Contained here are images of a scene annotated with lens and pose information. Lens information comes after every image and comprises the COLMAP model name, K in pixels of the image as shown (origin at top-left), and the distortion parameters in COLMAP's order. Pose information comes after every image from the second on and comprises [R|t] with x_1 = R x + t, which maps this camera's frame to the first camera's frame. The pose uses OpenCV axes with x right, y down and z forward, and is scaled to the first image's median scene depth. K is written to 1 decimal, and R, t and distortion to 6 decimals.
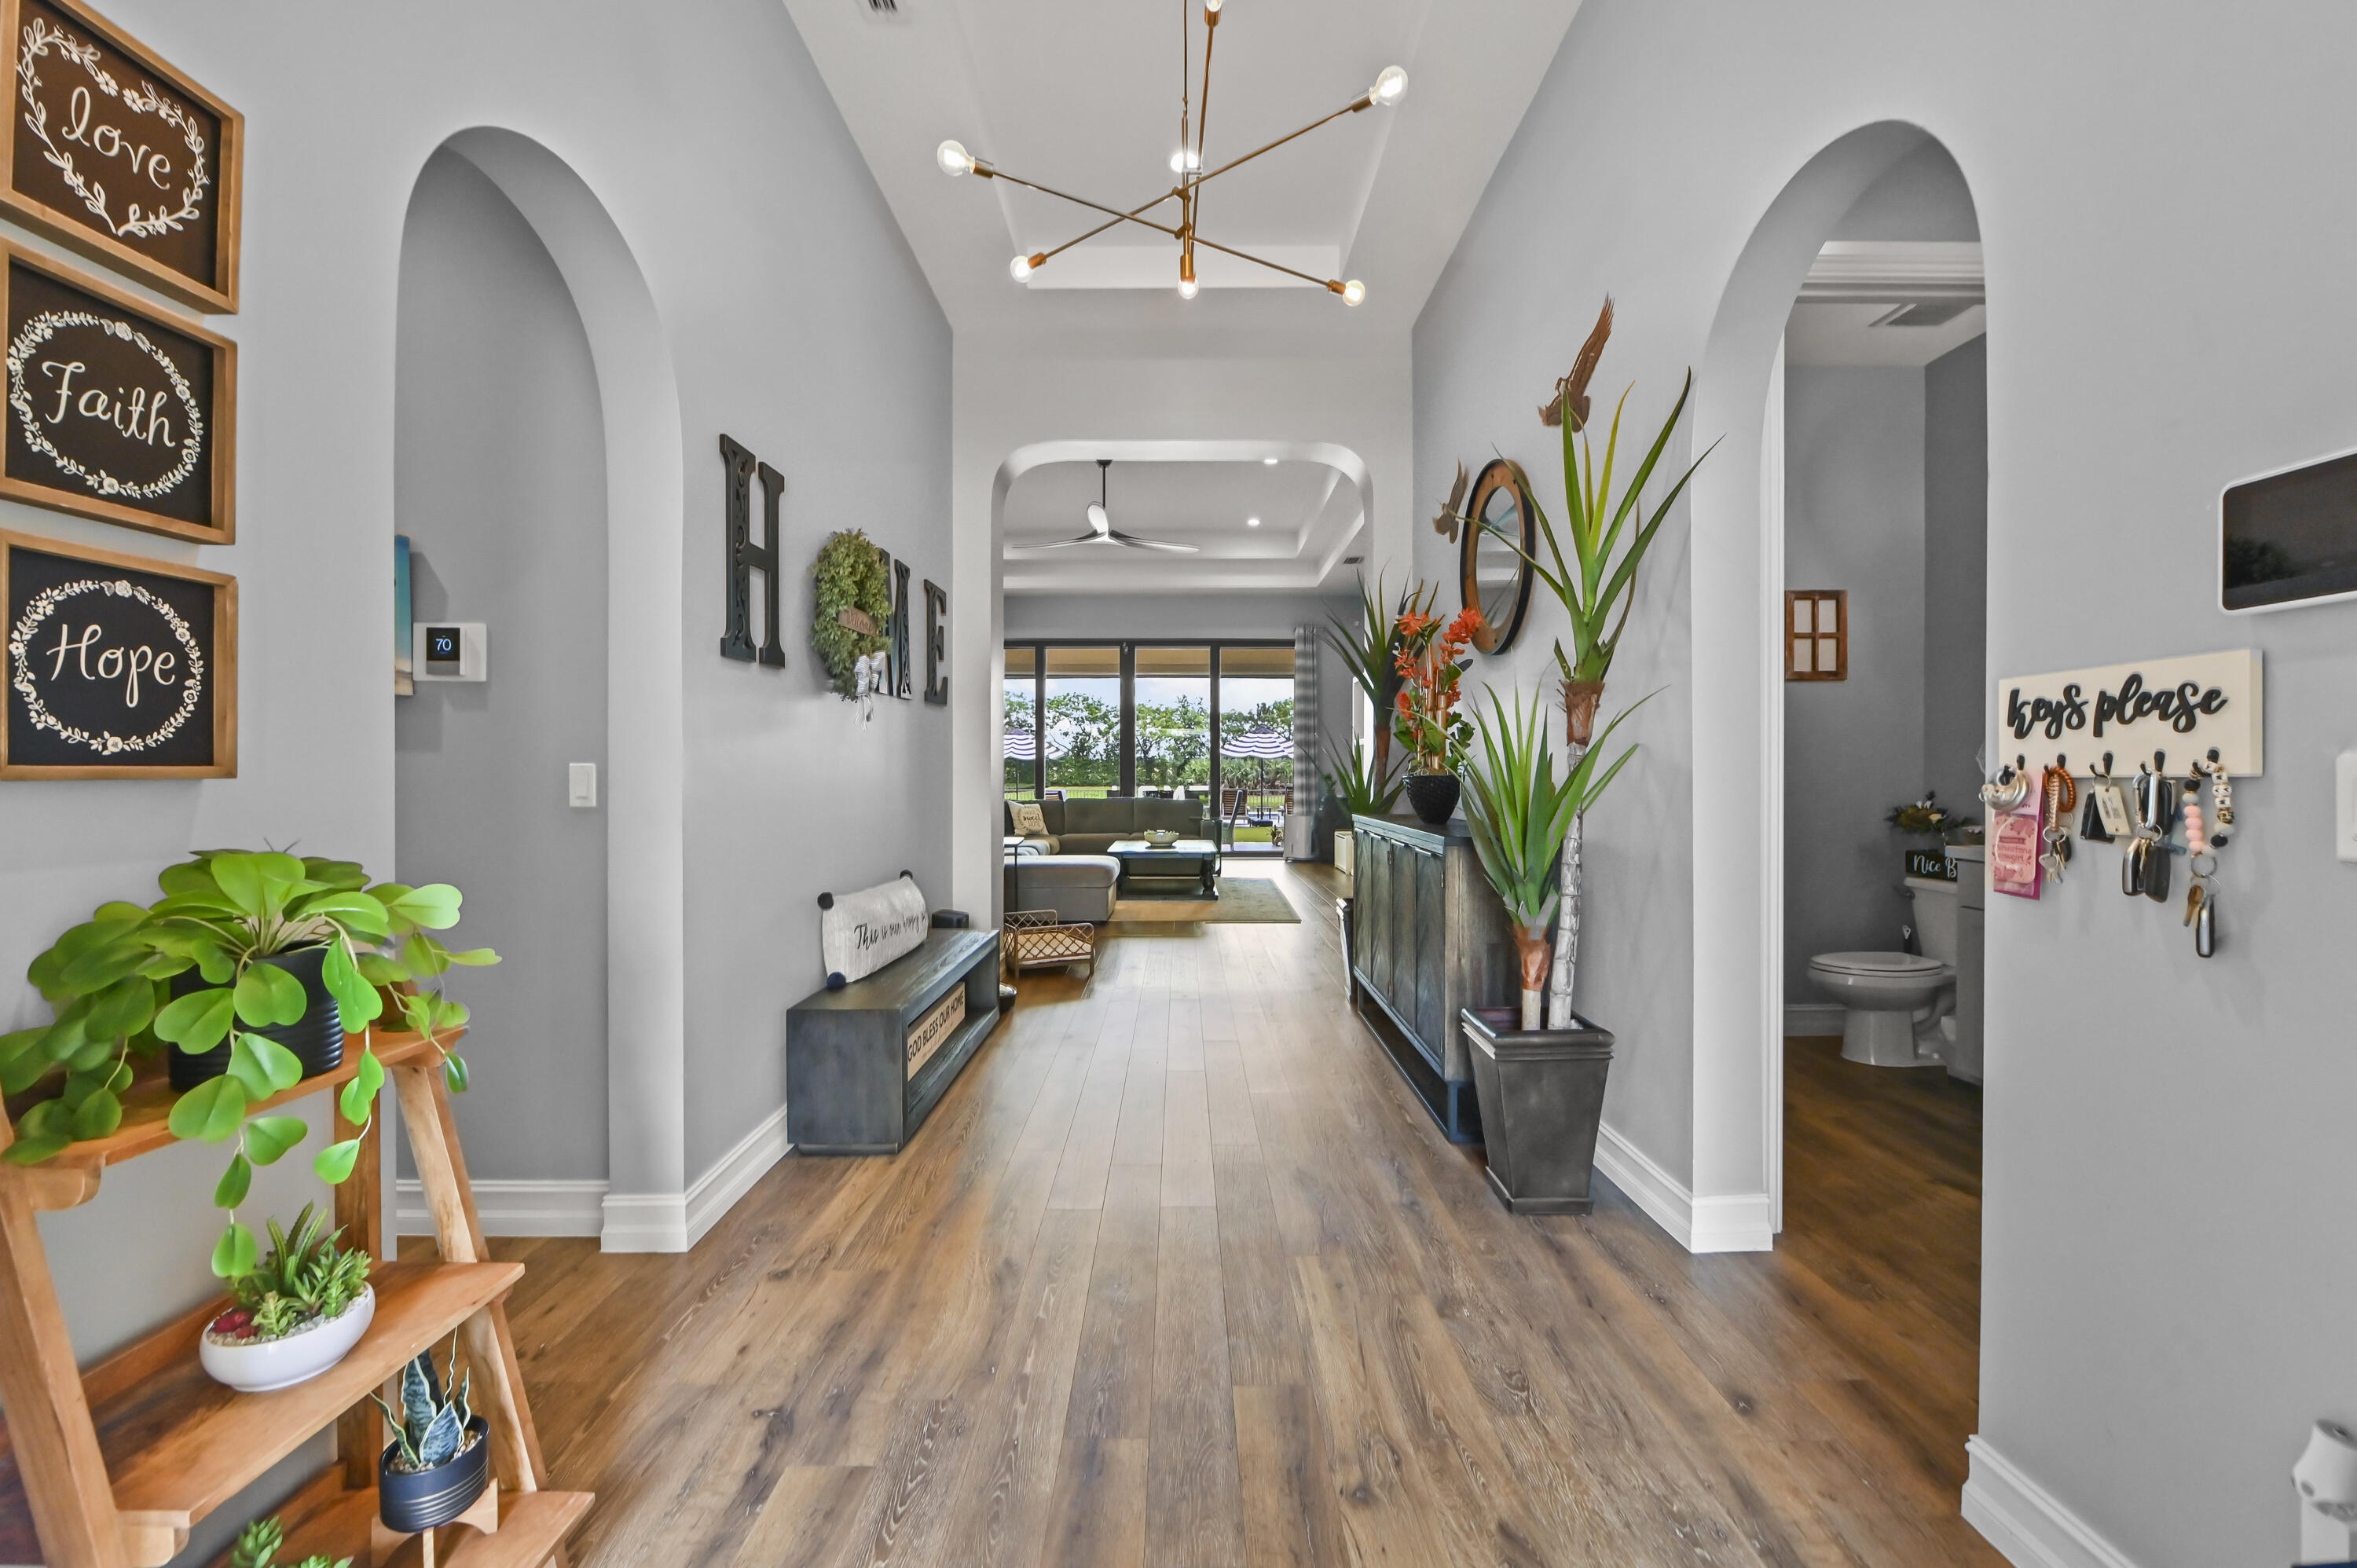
lens RADIAL K [[934.9, 0, 1170.9], [0, 934.9, 780.2], [0, 0, 1]] dist [-0.004297, -0.000434]
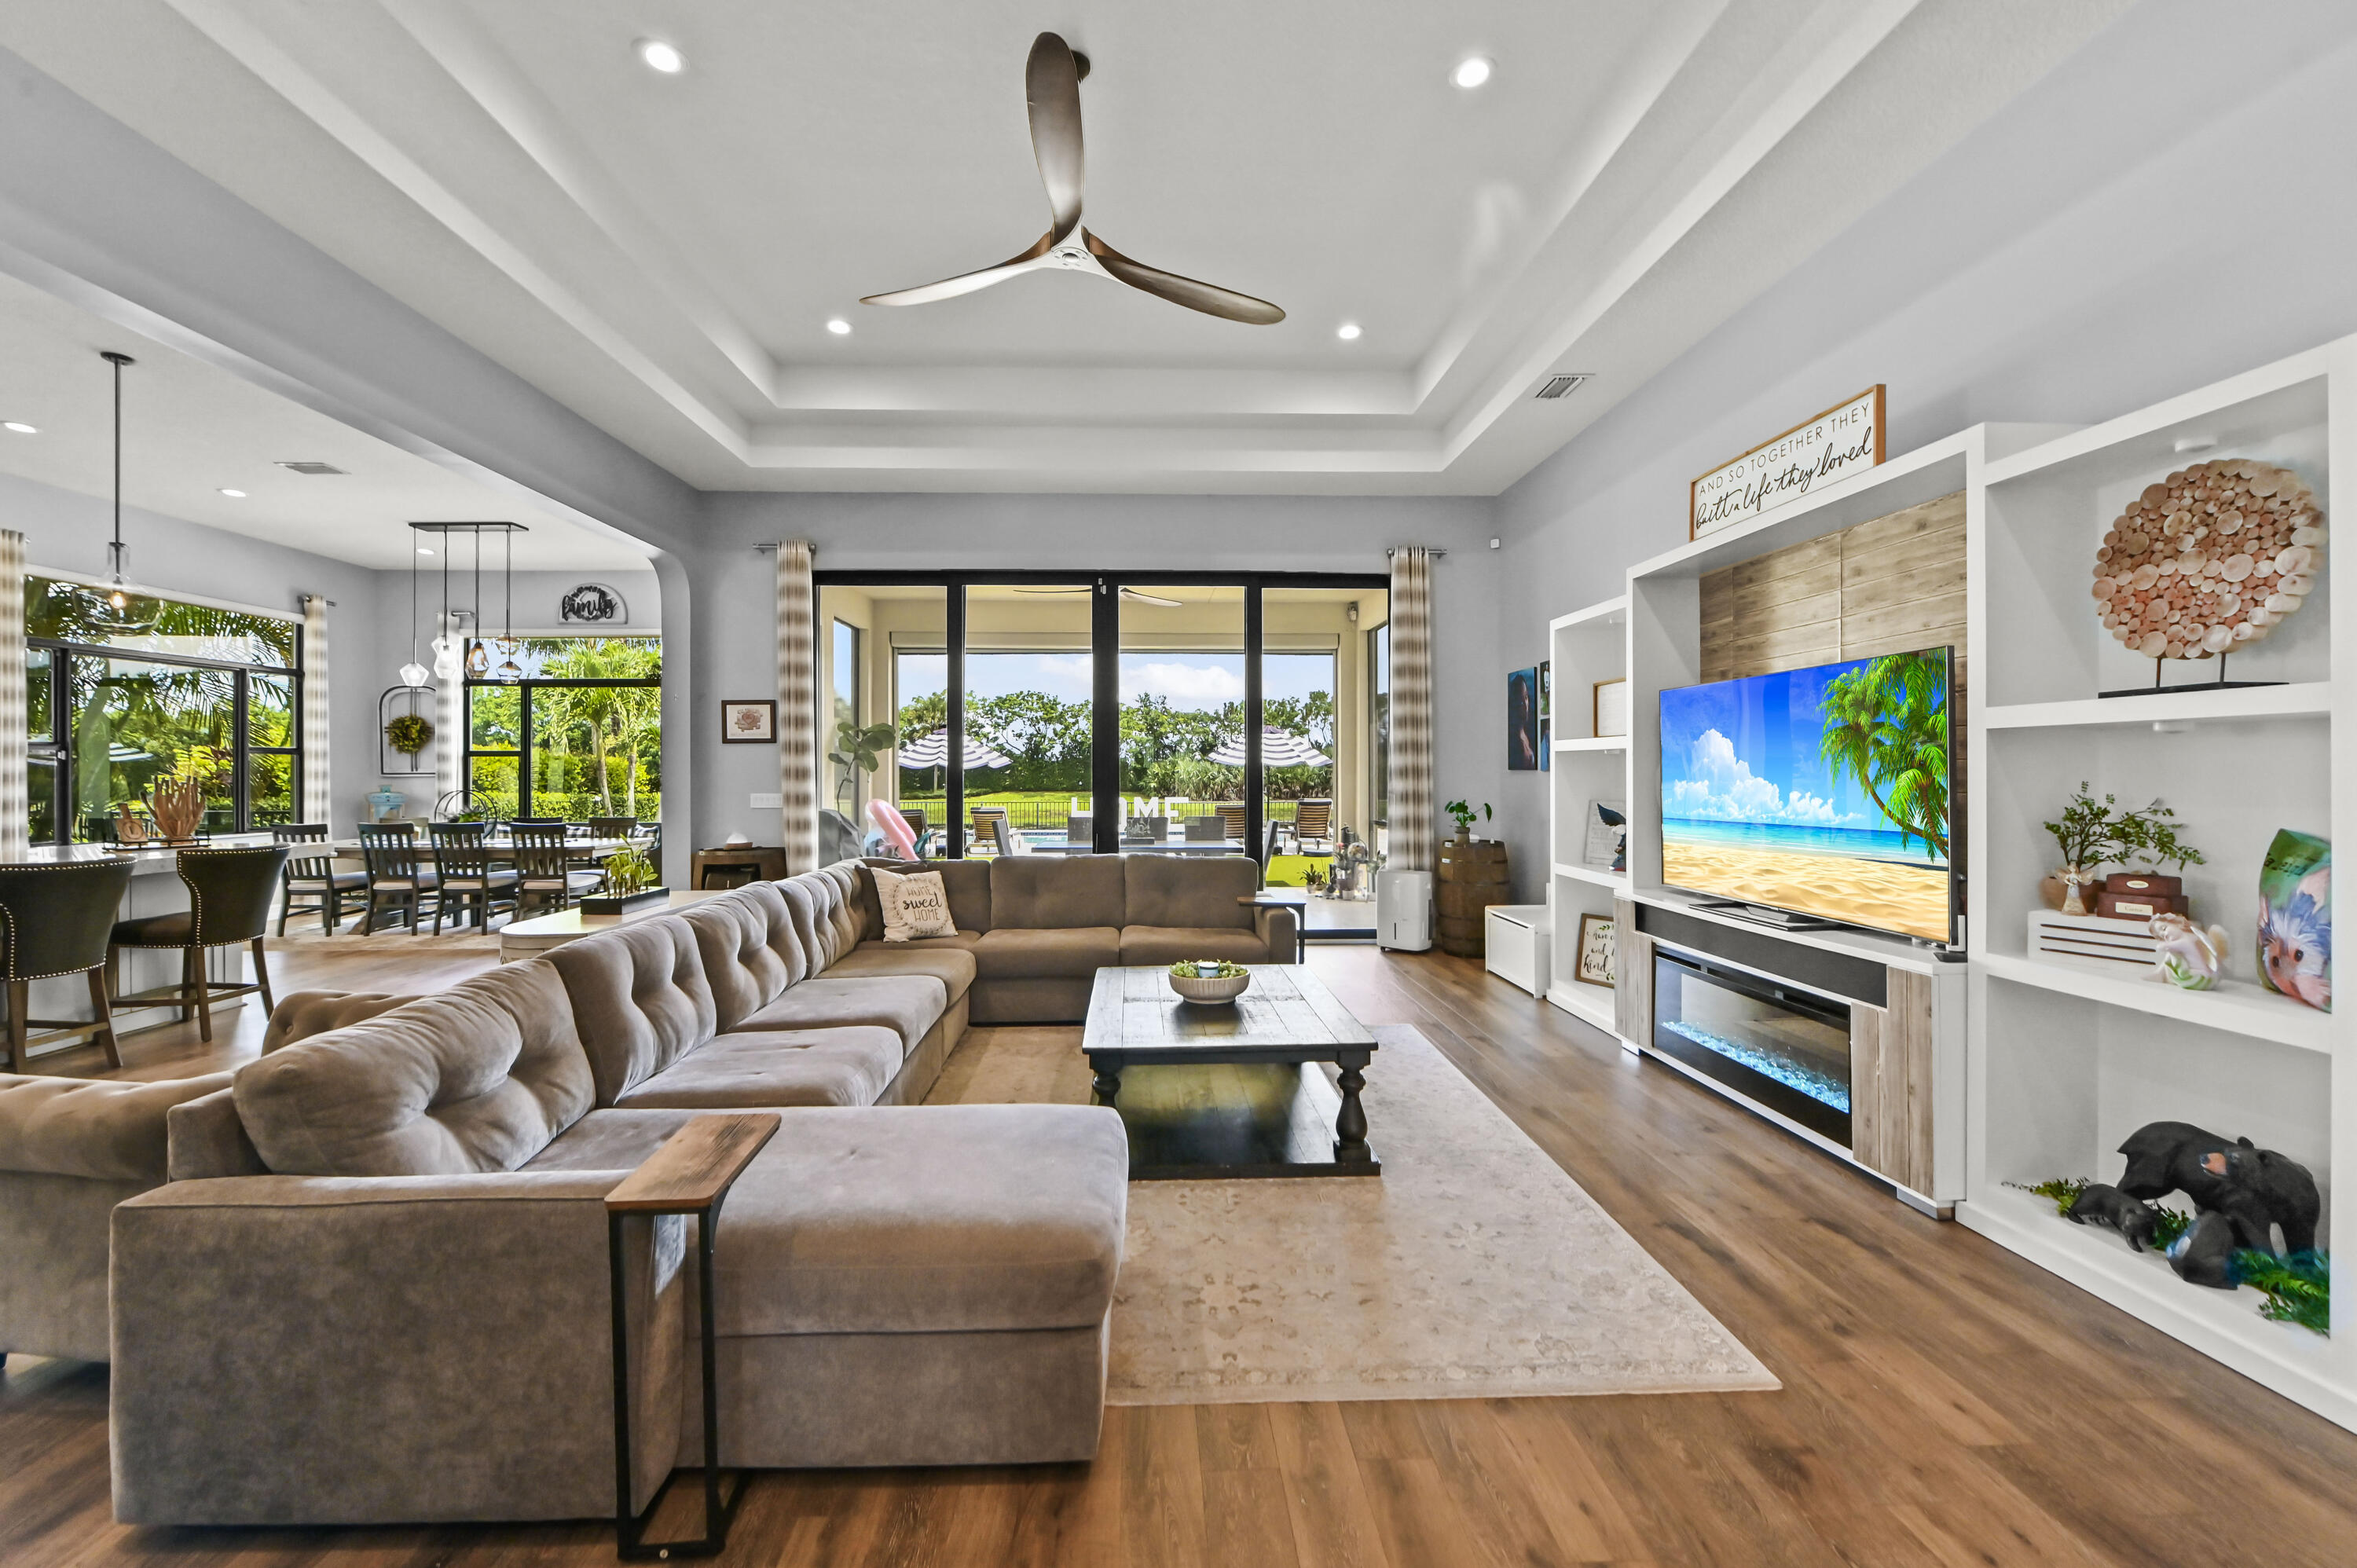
lens RADIAL K [[934.9, 0, 1172.0], [0, 934.9, 776.9], [0, 0, 1]] dist [-0.004297, -0.000434]
pose [[0.999370, -0.006428, 0.034917, -0.027082], [0.006422, 0.999979, 0.000262, -0.021494], [-0.034918, -0.000037, 0.999390, 0.412572]]
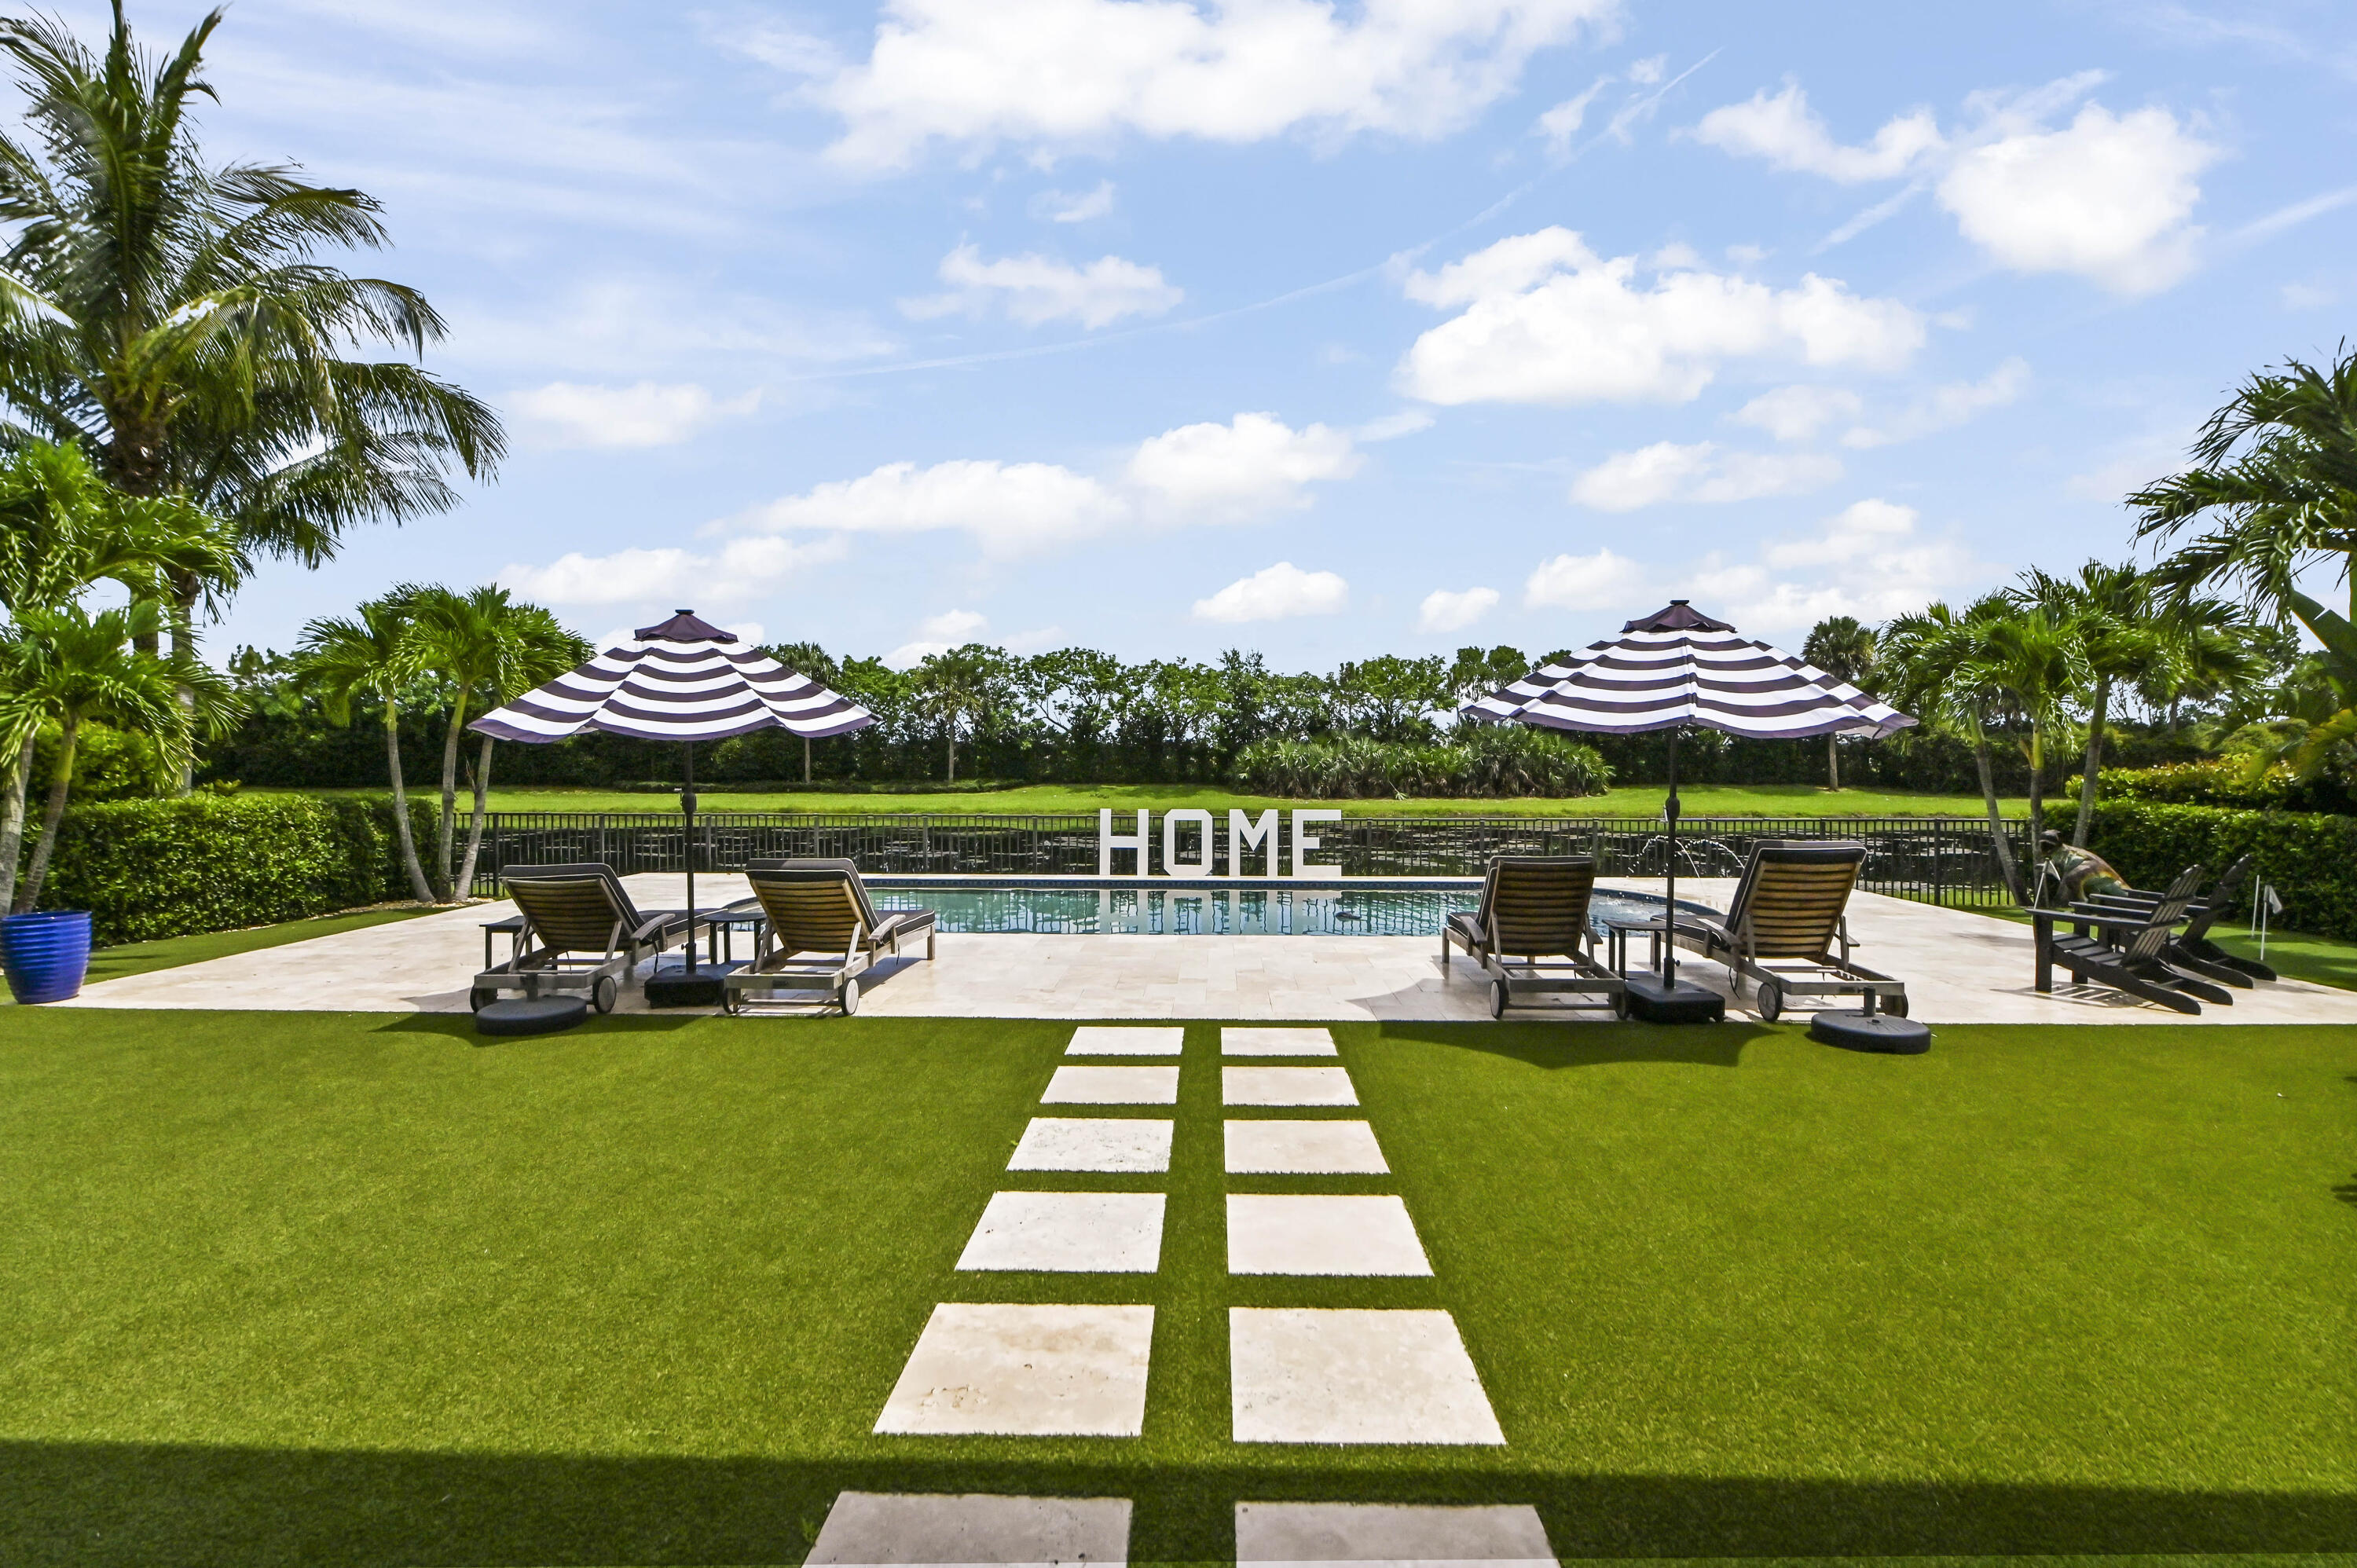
lens RADIAL K [[1120.5, 0, 1178.4], [0, 1120.5, 765.2], [0, 0, 1]] dist [-0.000860, -0.000645]
pose [[0.999287, -0.000737, -0.037757, -0.048350], [0.000781, 0.999999, 0.001164, -0.025351], [0.037756, -0.001193, 0.999286, 1.260955]]
